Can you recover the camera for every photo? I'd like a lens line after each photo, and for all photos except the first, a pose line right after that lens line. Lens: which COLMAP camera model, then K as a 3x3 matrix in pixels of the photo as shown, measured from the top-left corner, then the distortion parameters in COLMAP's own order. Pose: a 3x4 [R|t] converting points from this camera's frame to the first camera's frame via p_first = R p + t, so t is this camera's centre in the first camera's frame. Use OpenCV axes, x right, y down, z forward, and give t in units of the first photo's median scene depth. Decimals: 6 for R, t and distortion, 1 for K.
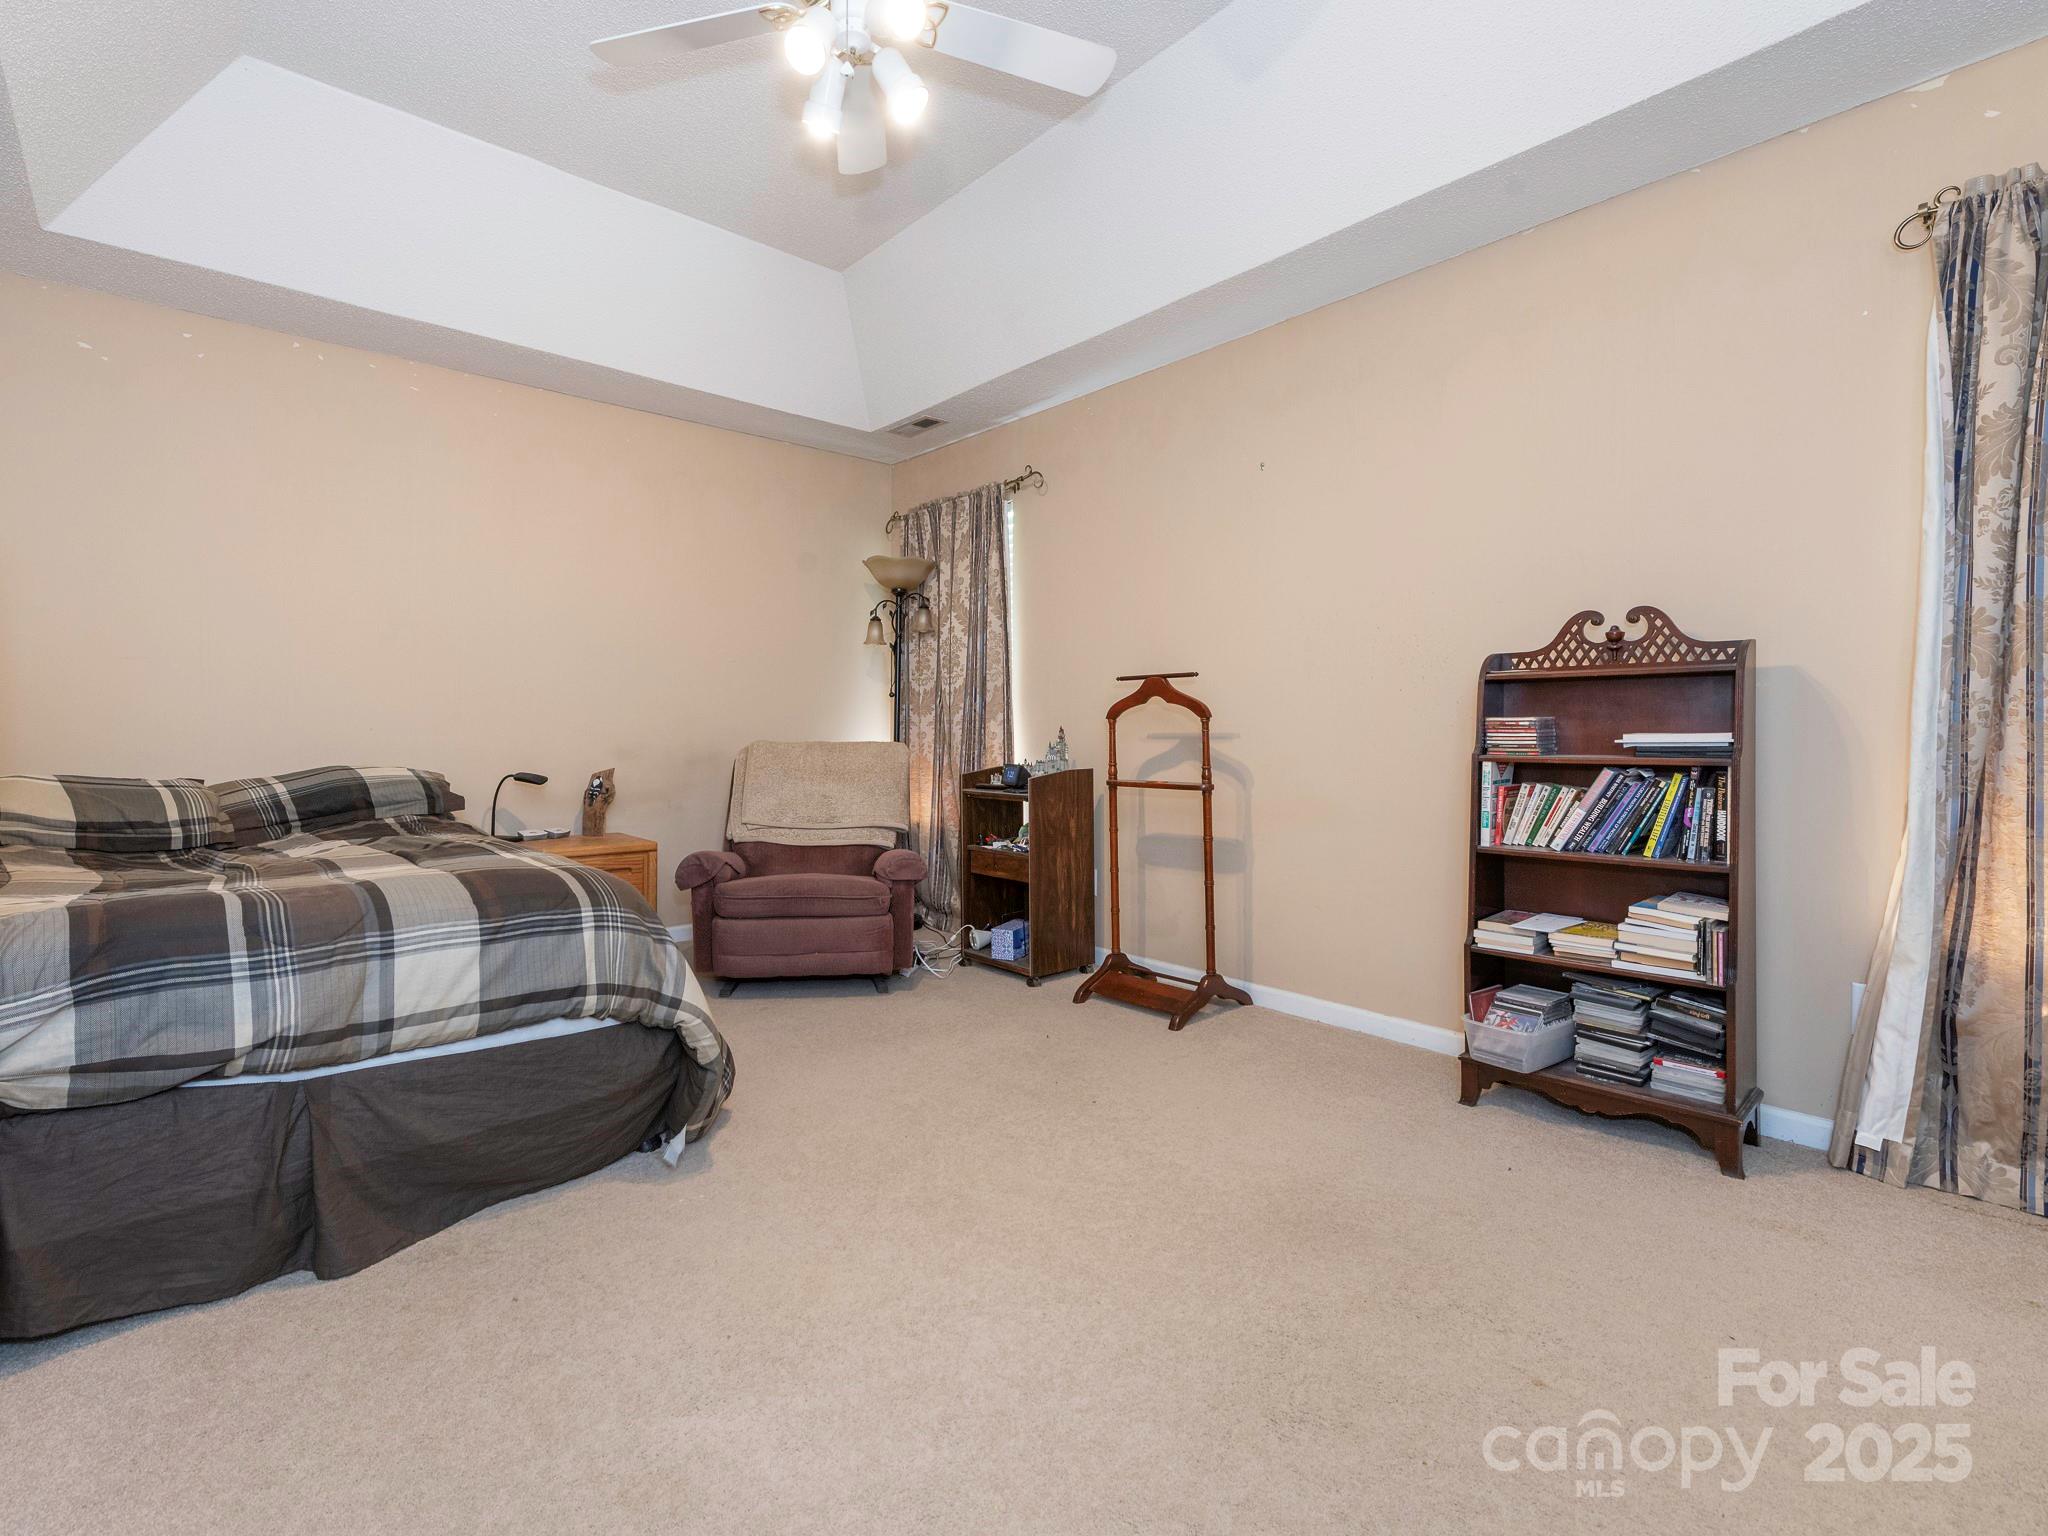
lens RADIAL K [[941.0, 0, 1018.1], [0, 941.0, 750.3], [0, 0, 1]] dist [0.004588, -0.007110]
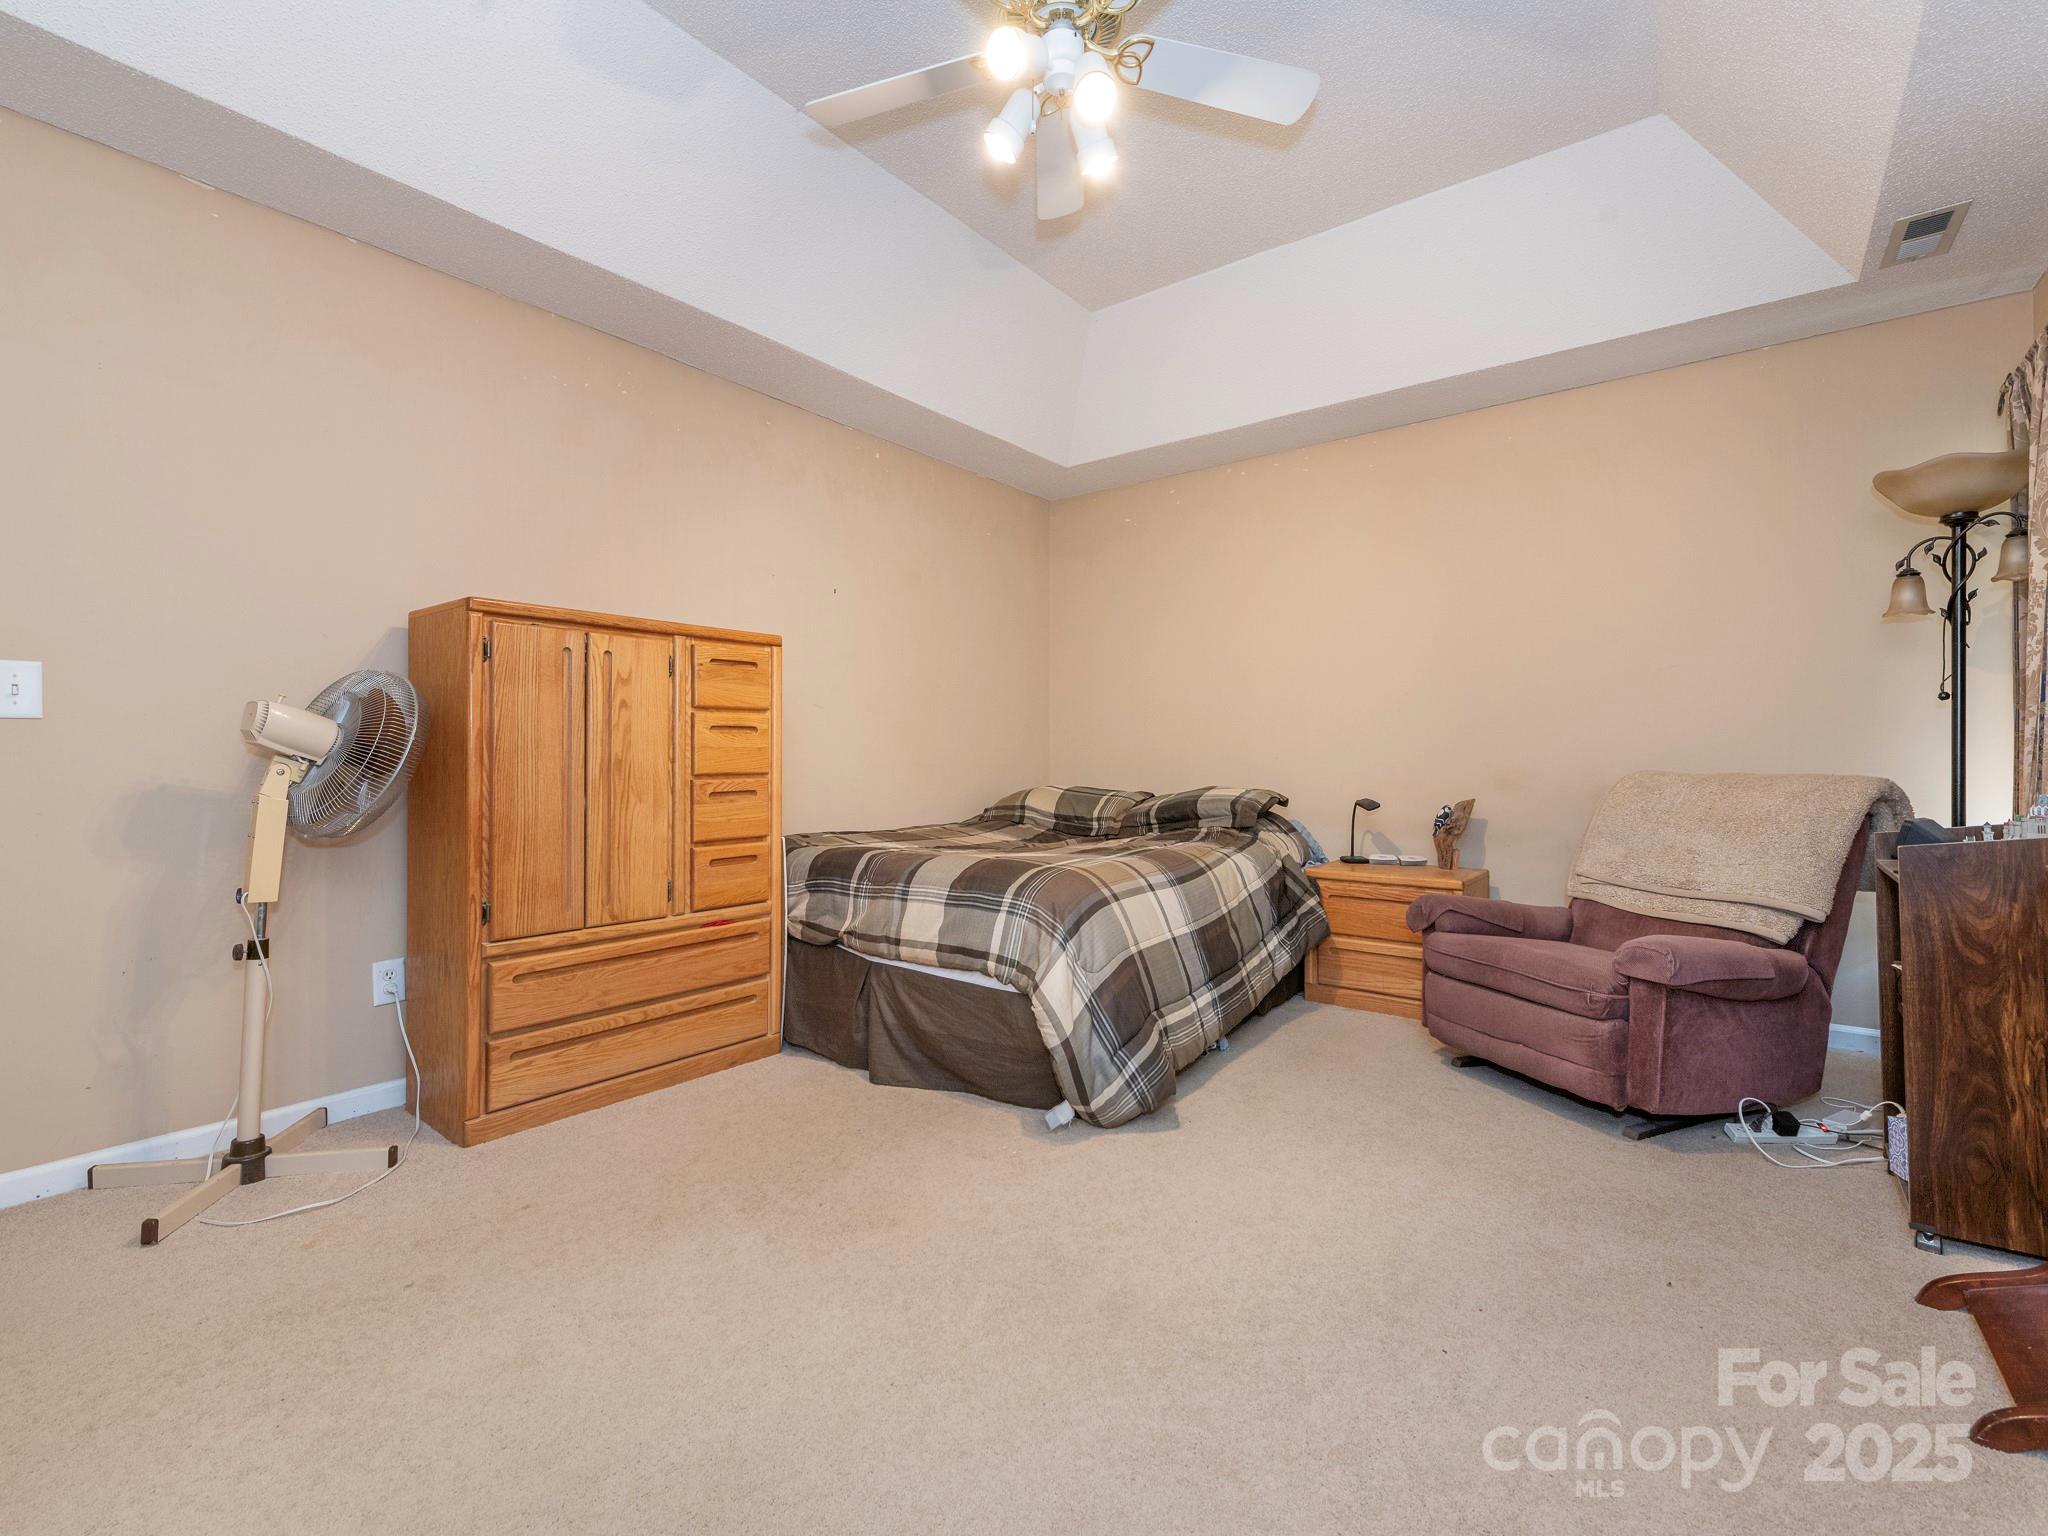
lens RADIAL K [[960.6, 0, 1024.0], [0, 960.6, 768.0], [0, 0, 1]] dist [-0.000120, -0.000803]
pose [[0.182749, 0.007150, -0.983134, 0.660514], [-0.018013, 0.999830, 0.003923, -0.010869], [0.982995, 0.016992, 0.182846, 0.608699]]
